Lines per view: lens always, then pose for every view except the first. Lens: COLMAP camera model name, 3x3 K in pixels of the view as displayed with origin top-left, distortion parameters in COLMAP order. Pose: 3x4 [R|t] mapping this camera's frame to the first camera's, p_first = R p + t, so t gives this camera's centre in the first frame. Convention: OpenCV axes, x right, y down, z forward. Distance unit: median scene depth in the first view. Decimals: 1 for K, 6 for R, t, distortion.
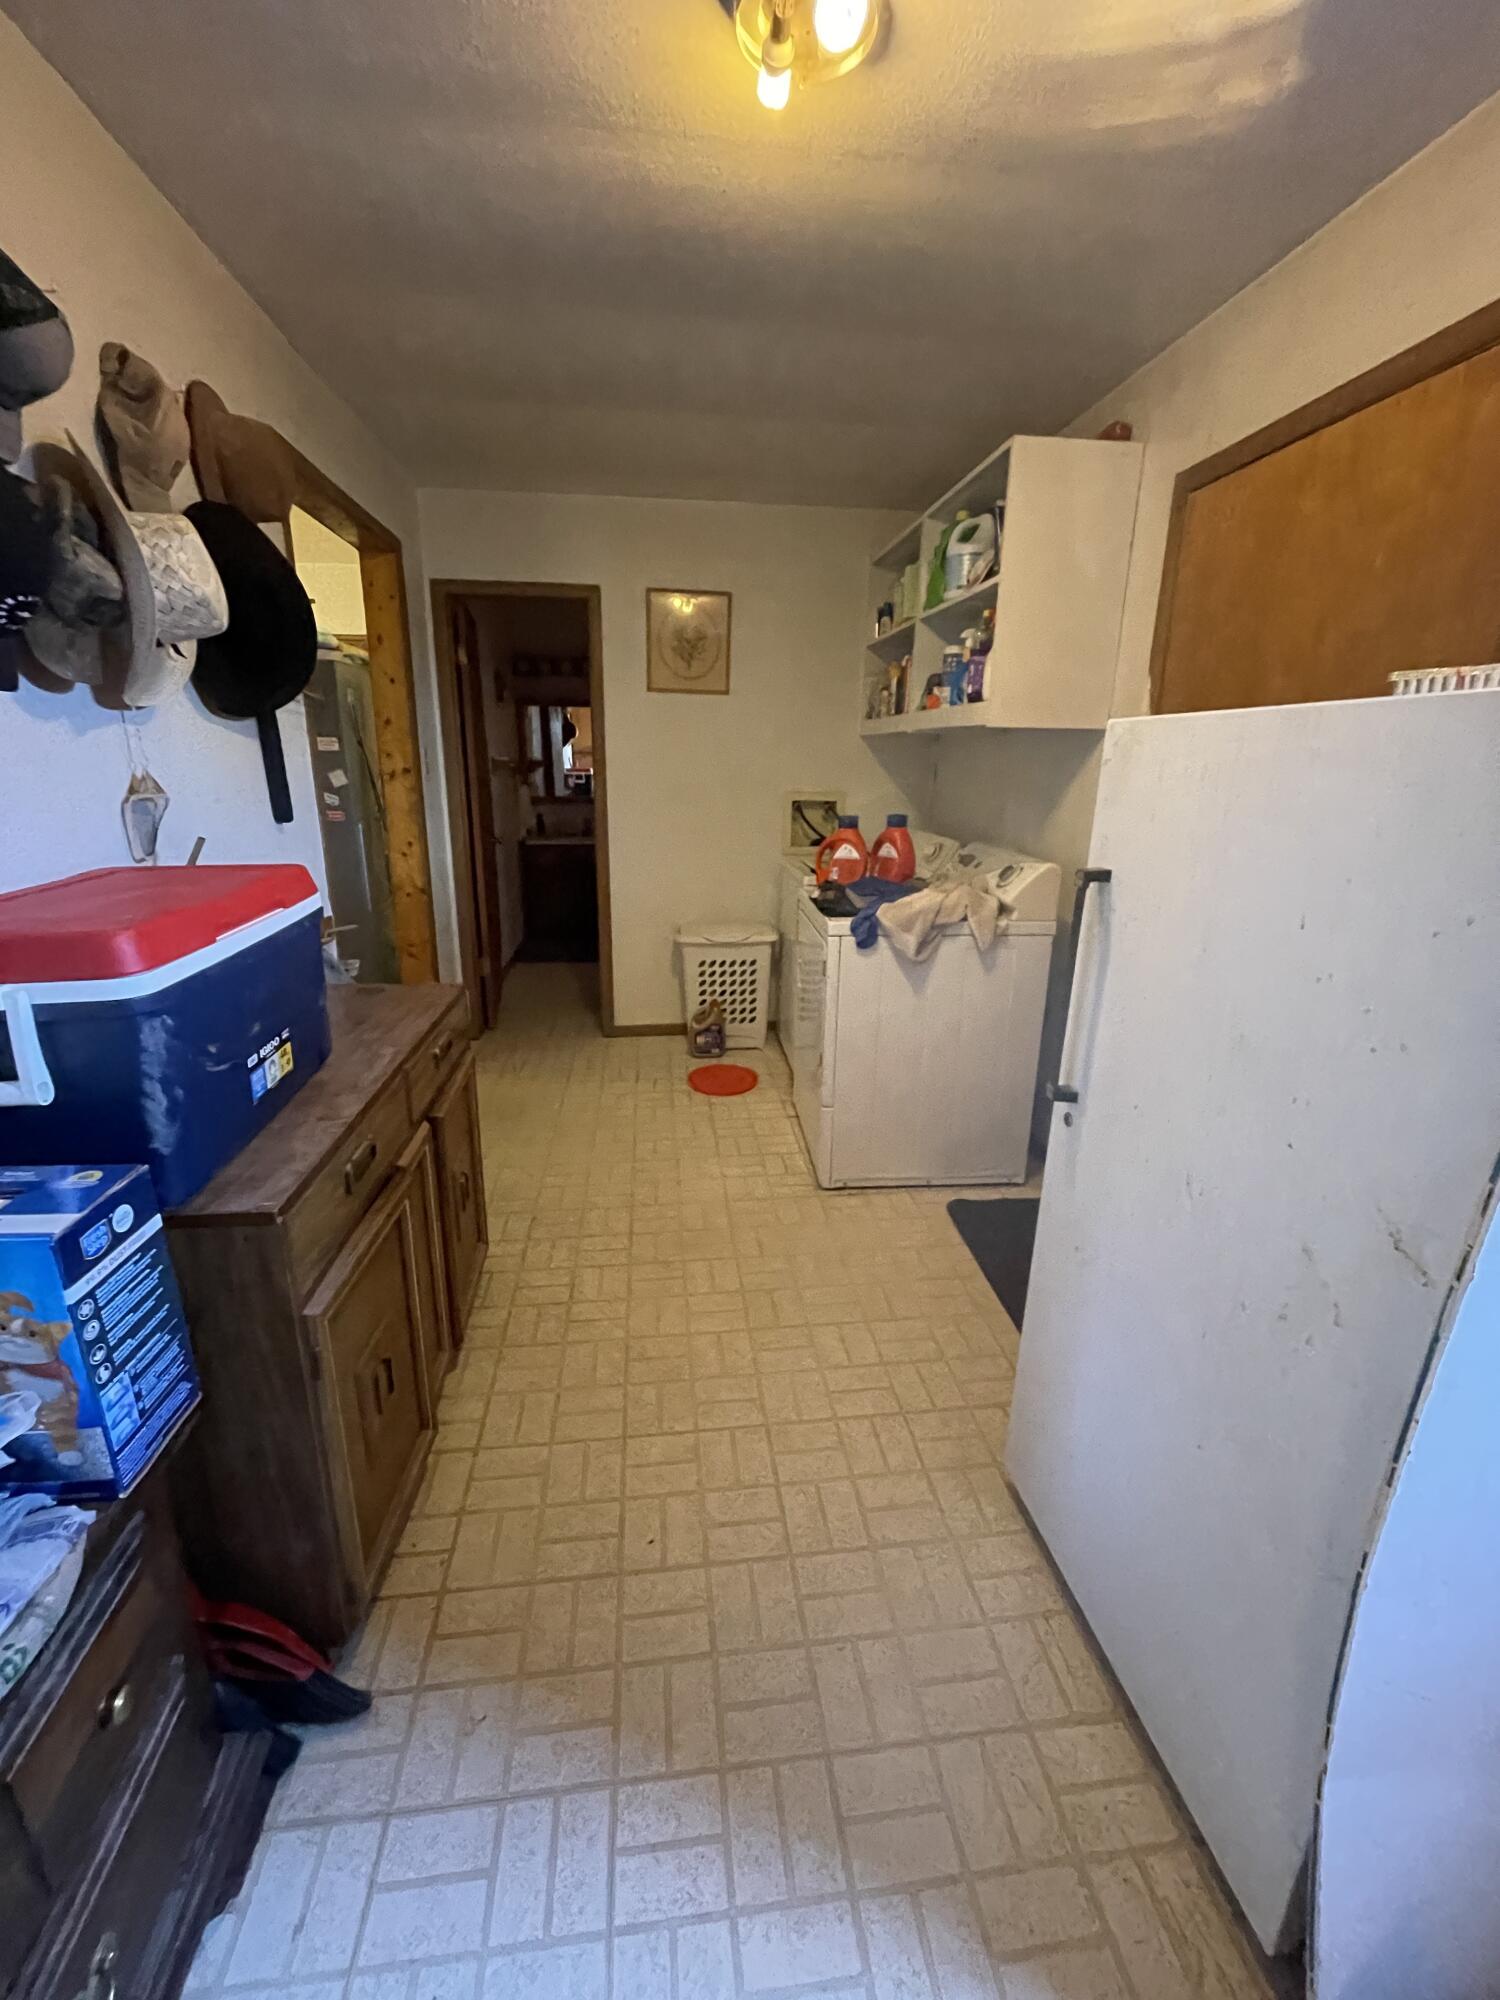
lens RADIAL K [[810.7, 0, 750.0], [0, 810.7, 1000.0], [0, 0, 1]] dist [-0.002238, -0.000106]
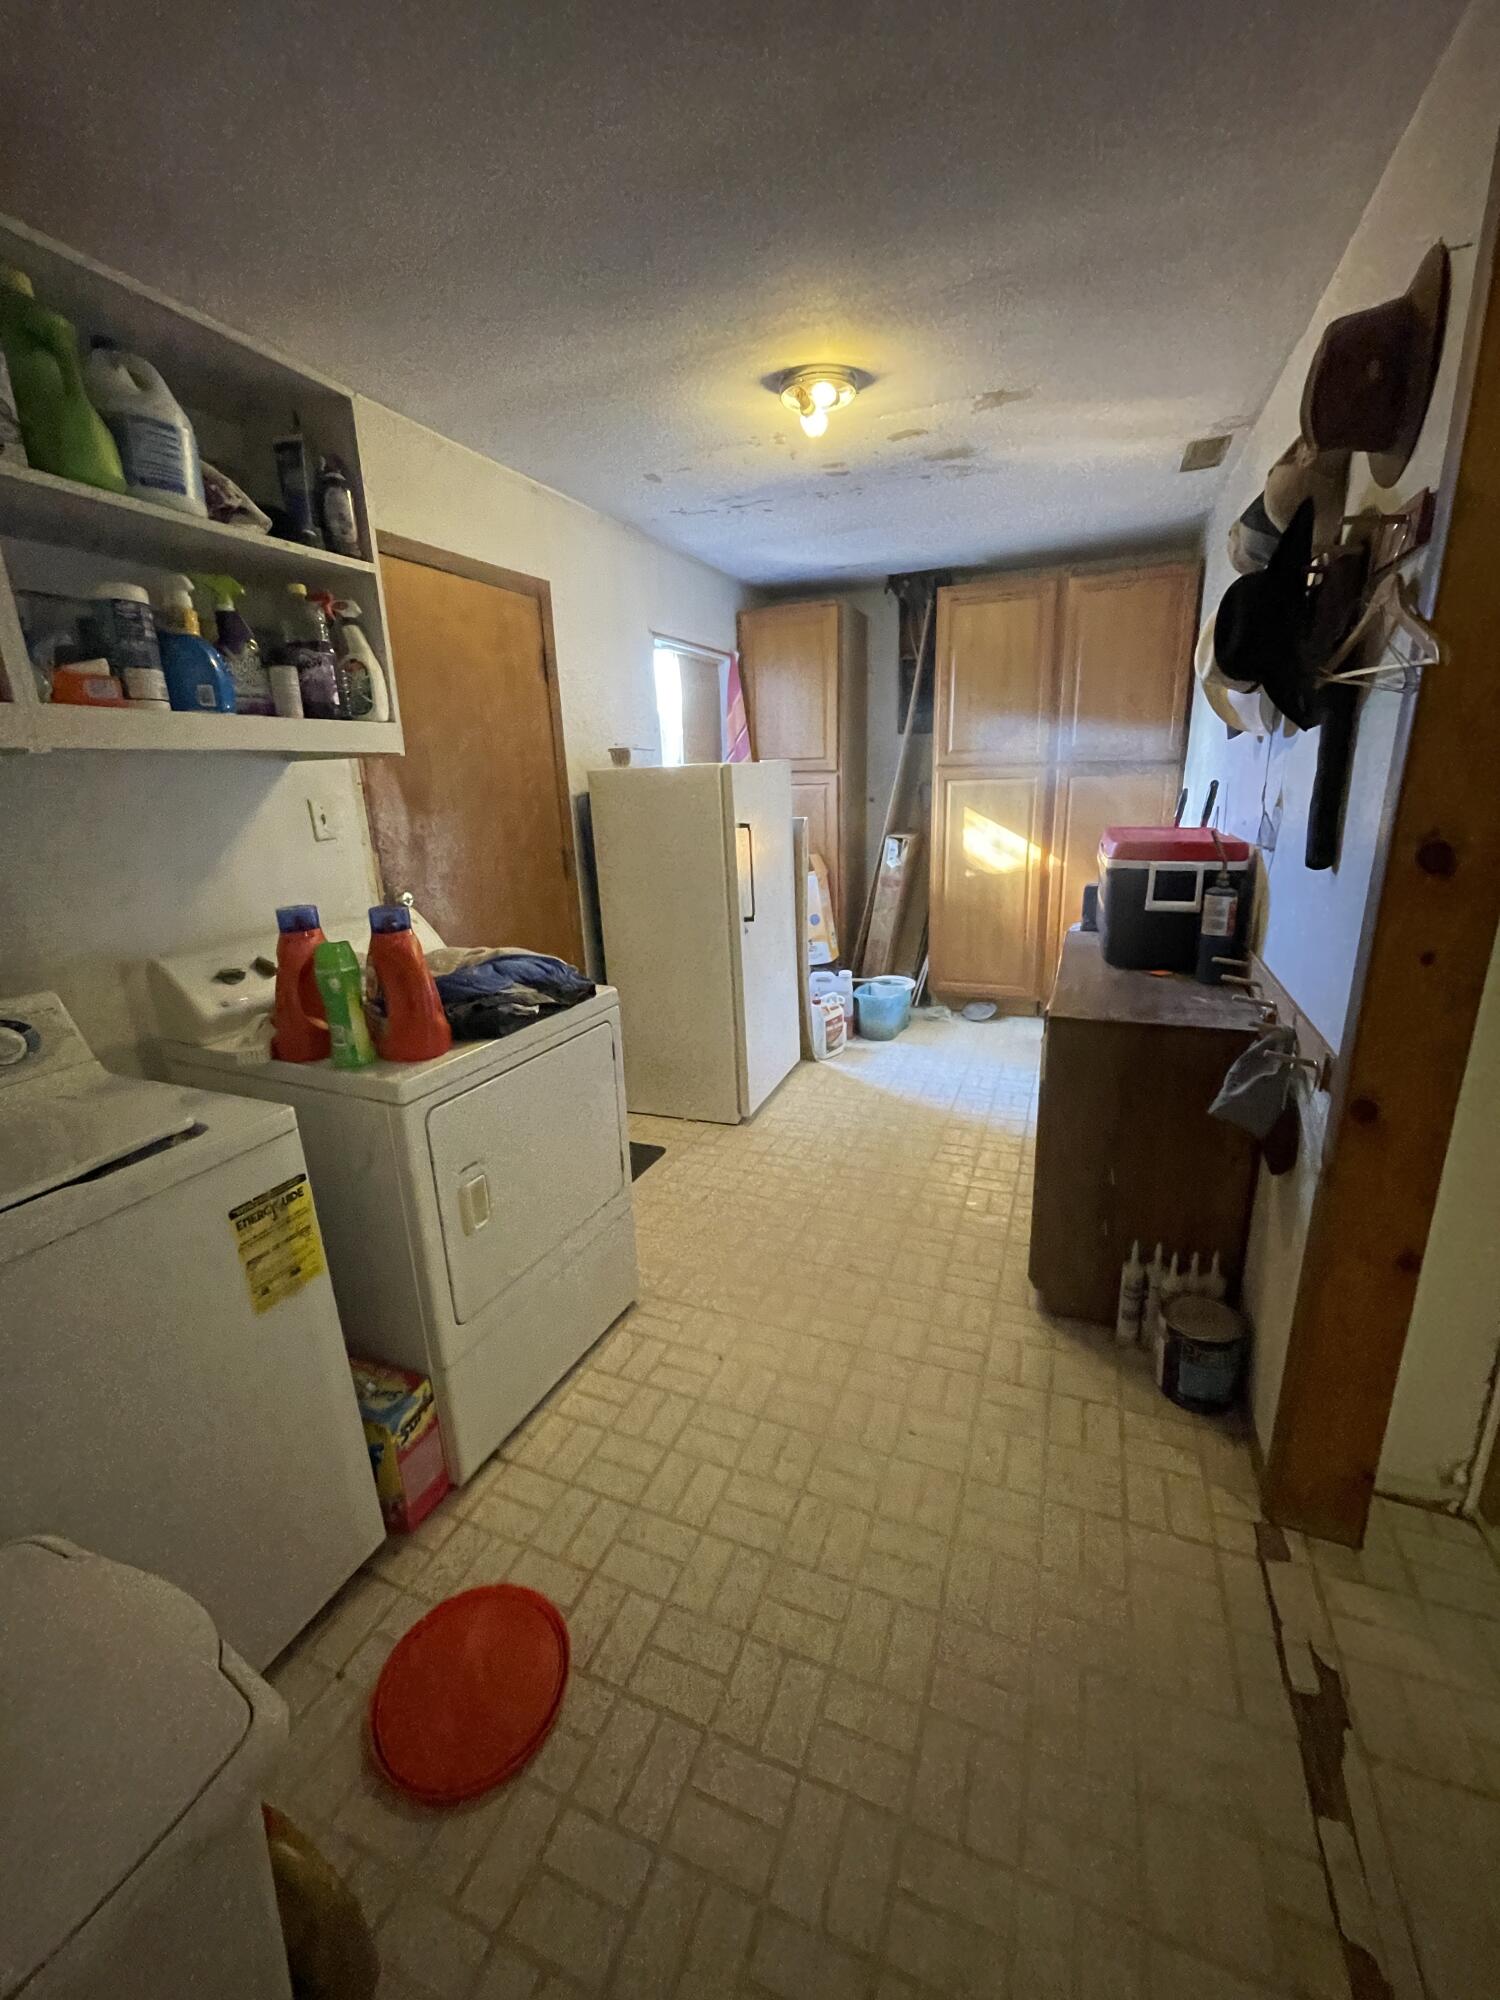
lens RADIAL K [[810.7, 0, 750.0], [0, 810.7, 1000.0], [0, 0, 1]] dist [-0.002238, -0.000106]
pose [[-0.876667, -0.113936, 0.467412, -0.424071], [0.166531, 0.839625, 0.517007, -0.491408], [-0.451356, 0.531082, -0.717098, 1.603738]]
